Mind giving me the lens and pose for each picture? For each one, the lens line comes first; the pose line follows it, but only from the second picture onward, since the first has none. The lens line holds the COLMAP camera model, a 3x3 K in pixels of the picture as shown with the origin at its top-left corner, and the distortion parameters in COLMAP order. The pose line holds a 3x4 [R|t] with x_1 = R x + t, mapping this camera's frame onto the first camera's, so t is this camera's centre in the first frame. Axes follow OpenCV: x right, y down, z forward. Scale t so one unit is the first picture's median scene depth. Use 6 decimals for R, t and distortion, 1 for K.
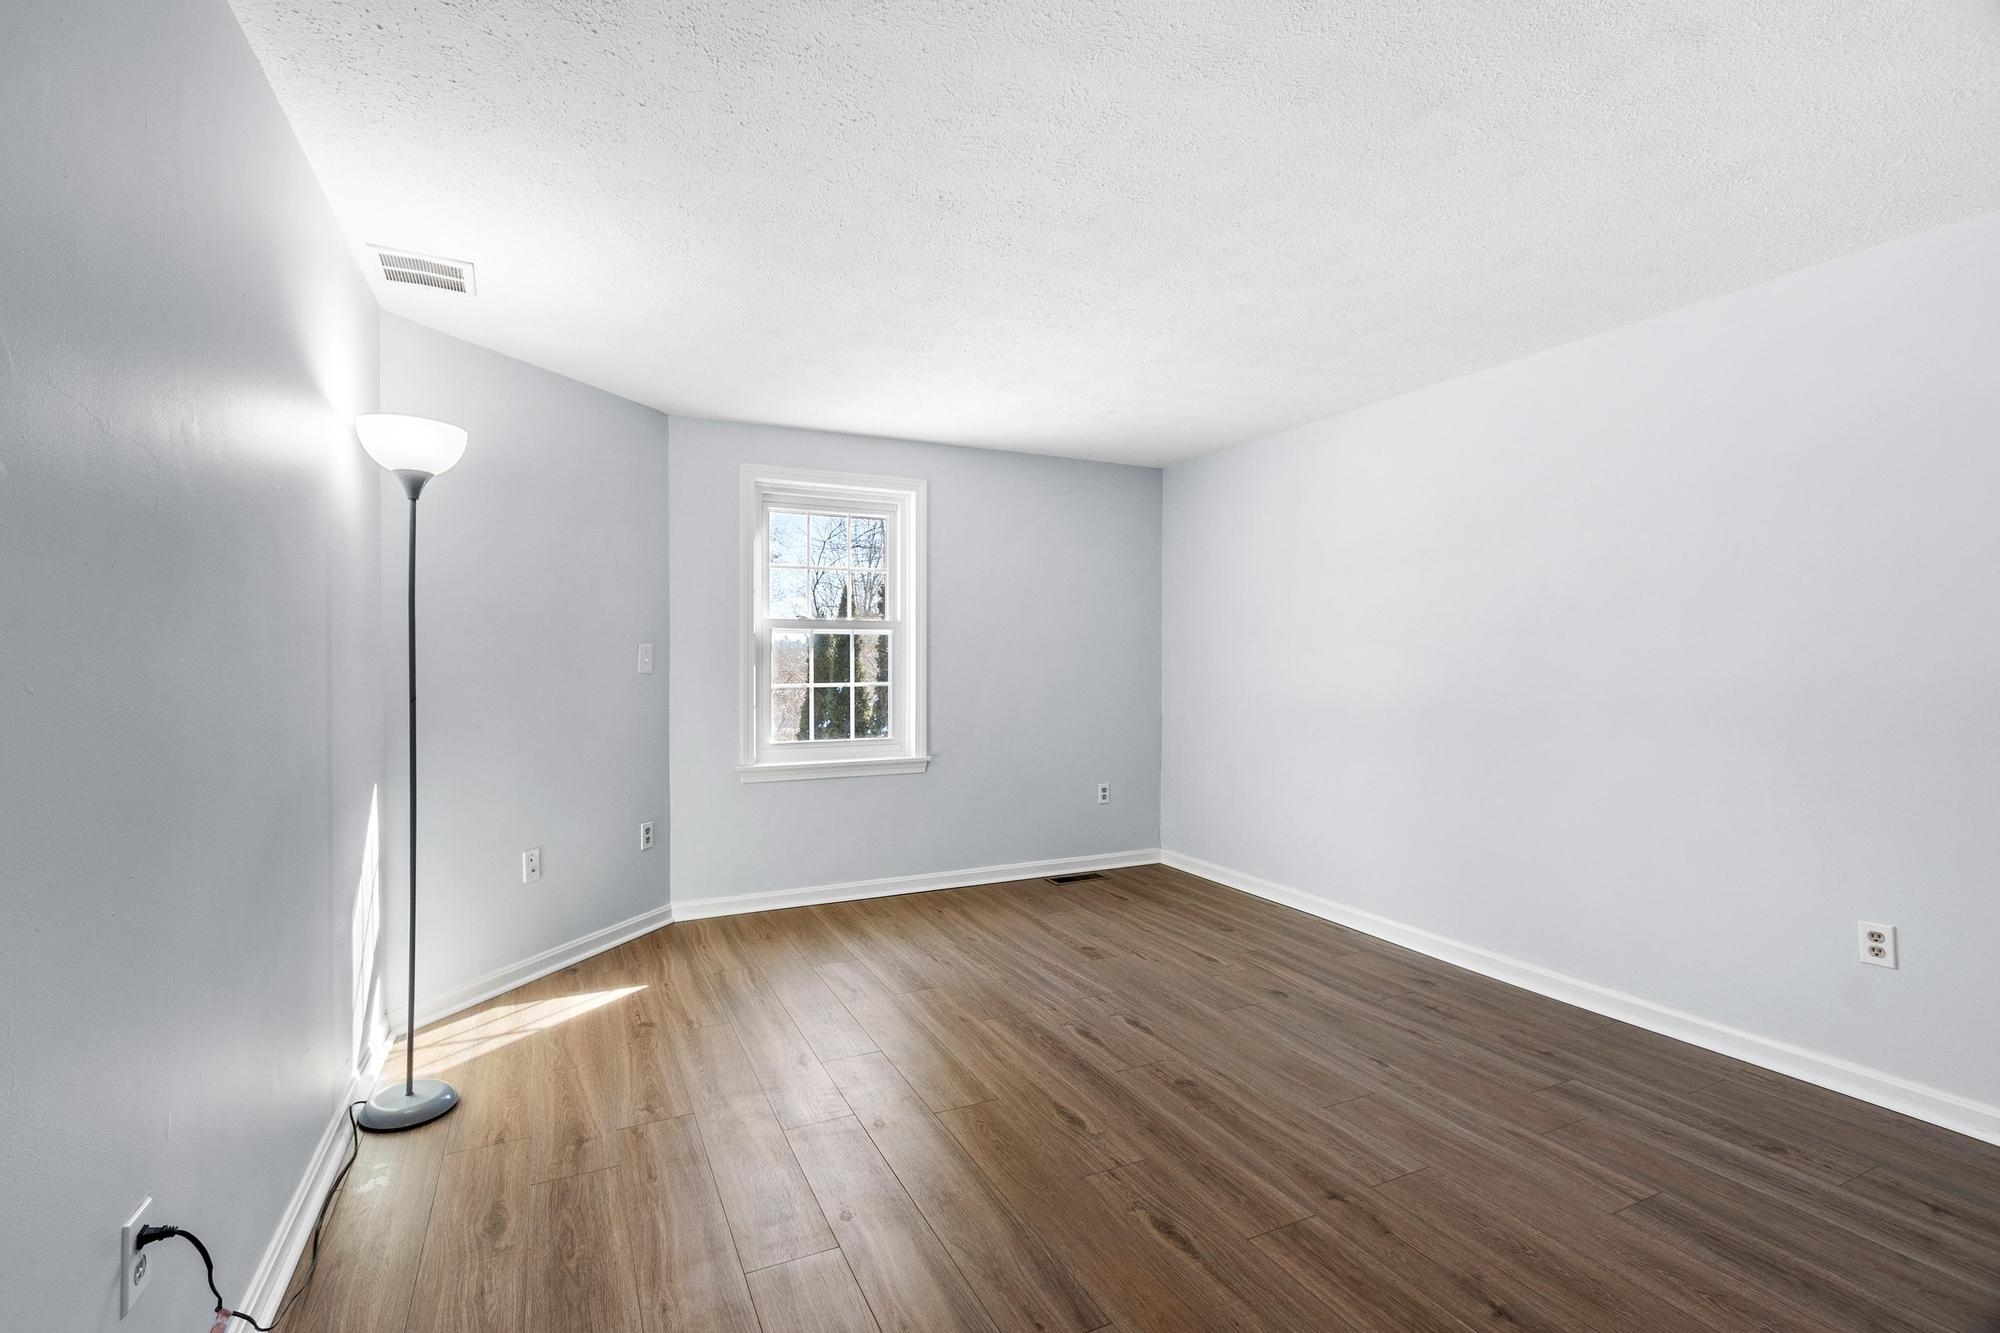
lens RADIAL K [[876.1, 0, 947.3], [0, 876.1, 661.3], [0, 0, 1]] dist [-0.002747, -0.000019]
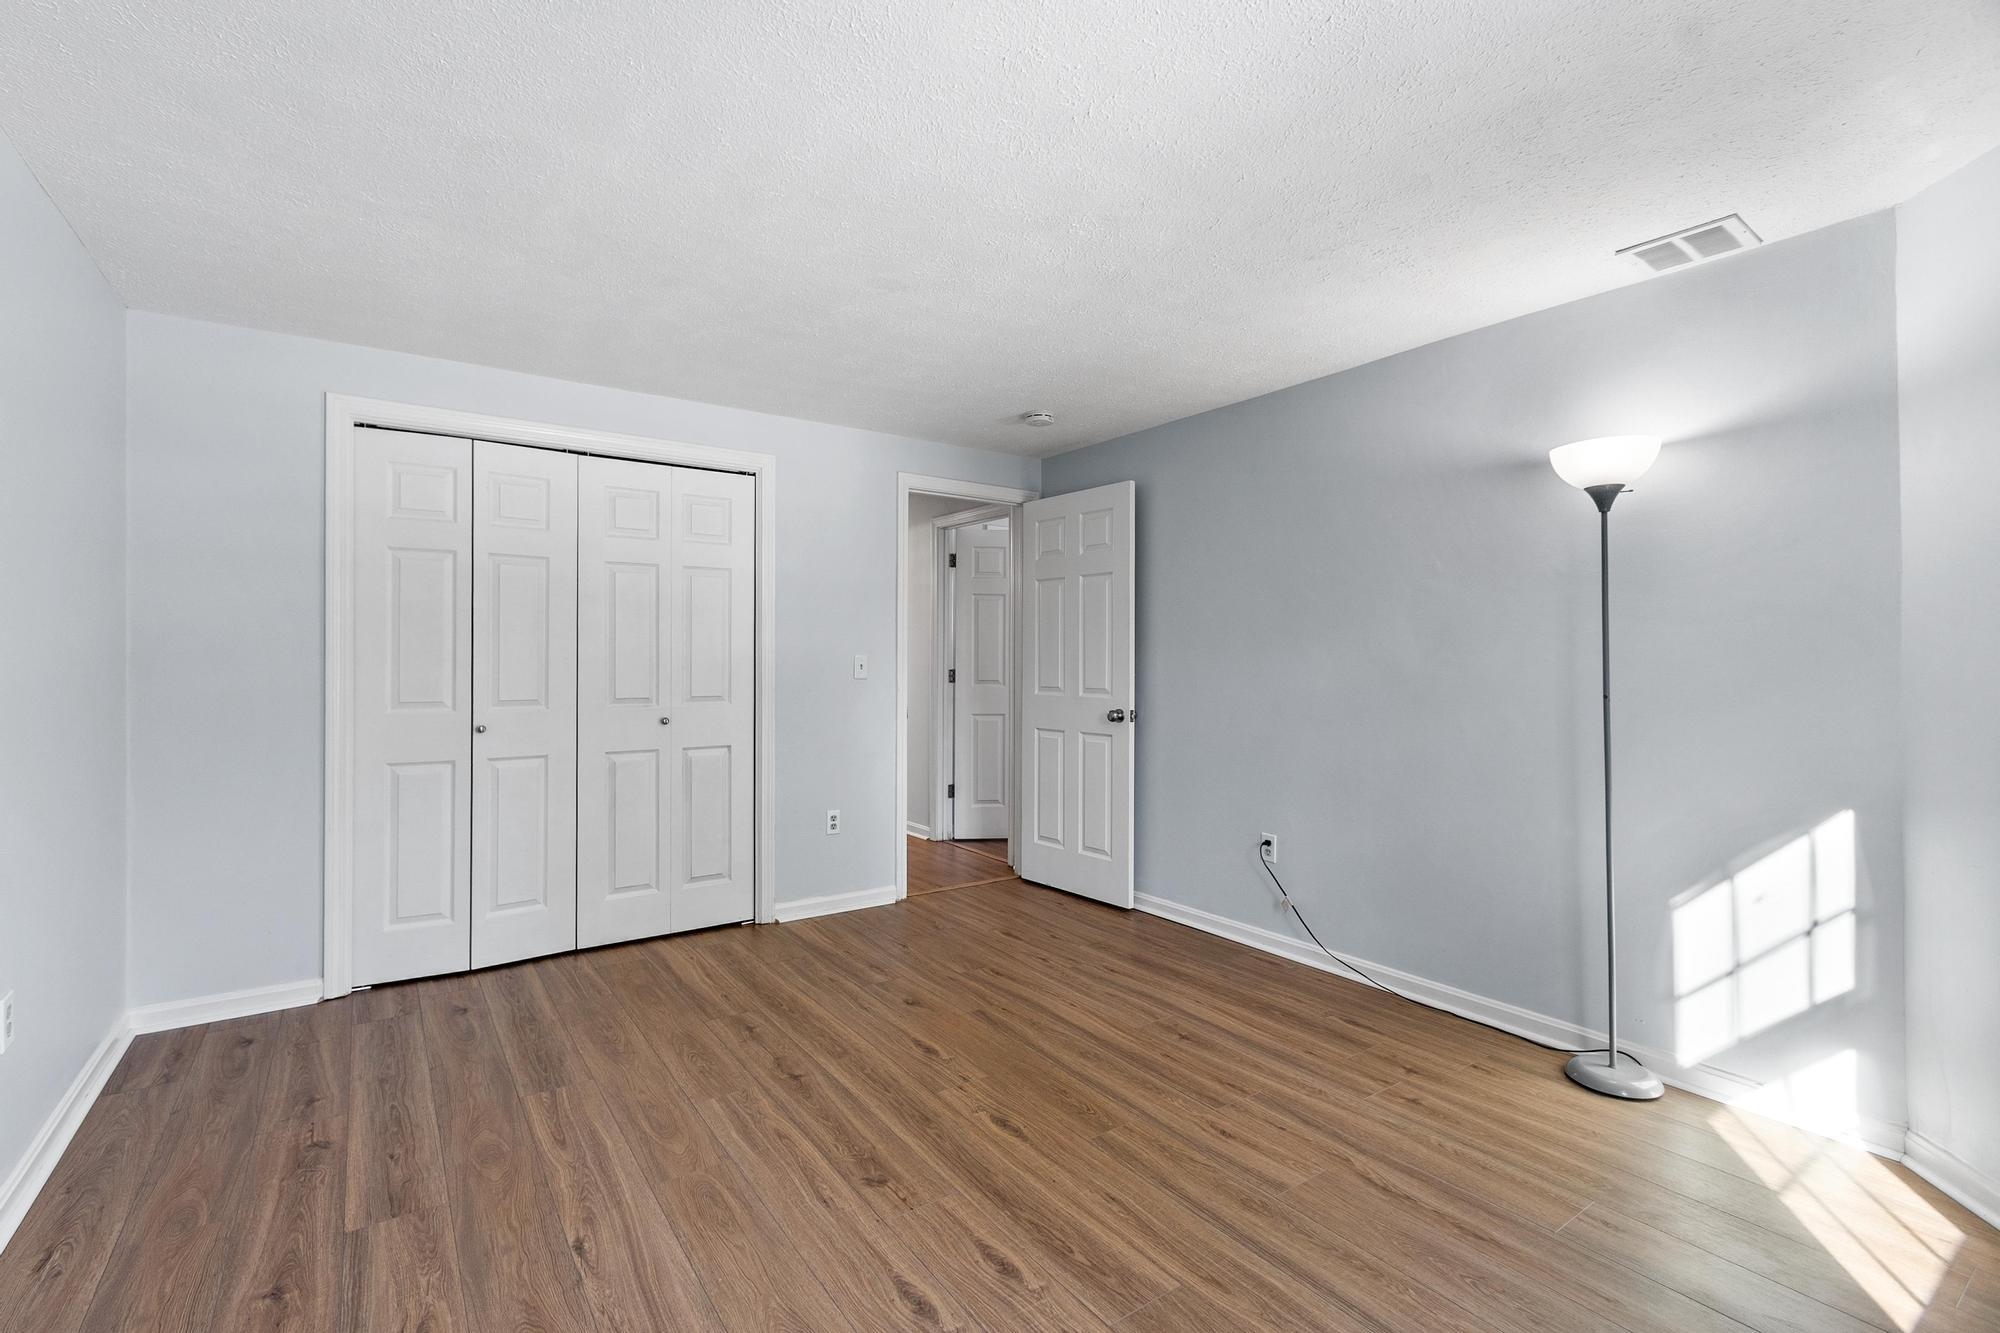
lens RADIAL K [[876.1, 0, 947.3], [0, 876.1, 661.3], [0, 0, 1]] dist [-0.002747, -0.000019]
pose [[-0.987402, 0.000858, -0.158230, 0.366792], [0.000382, 0.999995, 0.003036, -0.002892], [0.158232, 0.002937, -0.987398, 1.987377]]
